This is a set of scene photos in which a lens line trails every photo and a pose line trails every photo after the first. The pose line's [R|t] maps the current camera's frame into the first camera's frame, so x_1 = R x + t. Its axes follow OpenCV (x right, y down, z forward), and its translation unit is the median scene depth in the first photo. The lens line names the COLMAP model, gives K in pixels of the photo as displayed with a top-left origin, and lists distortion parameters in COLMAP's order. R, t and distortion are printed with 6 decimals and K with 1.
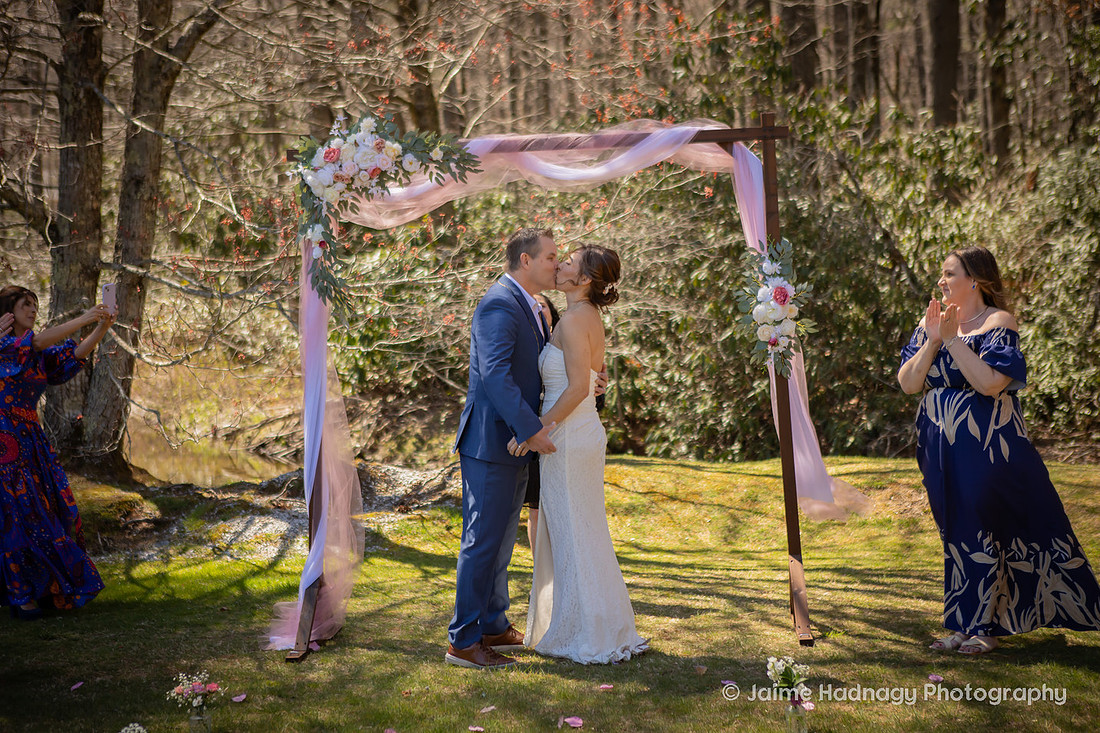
lens RADIAL K [[1873.0, 0, 555.5], [0, 1873.0, 360.2], [0, 0, 1]] dist [0.142395, -0.079530]
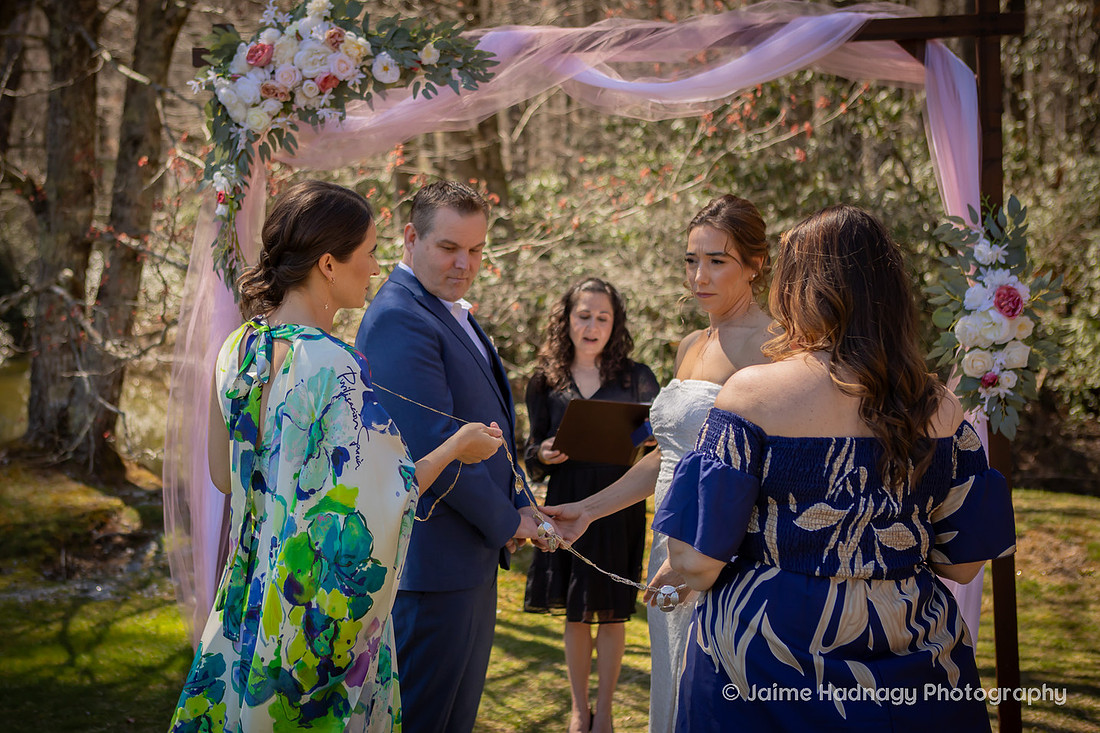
lens RADIAL K [[1542.3, 0, 461.3], [0, 1542.3, 345.0], [0, 0, 1]] dist [-0.040950, -0.011042]
pose [[0.995704, 0.026177, -0.088811, -0.003615], [-0.025054, 0.999592, 0.013736, -0.013884], [0.089134, -0.011452, 0.995954, 0.308594]]
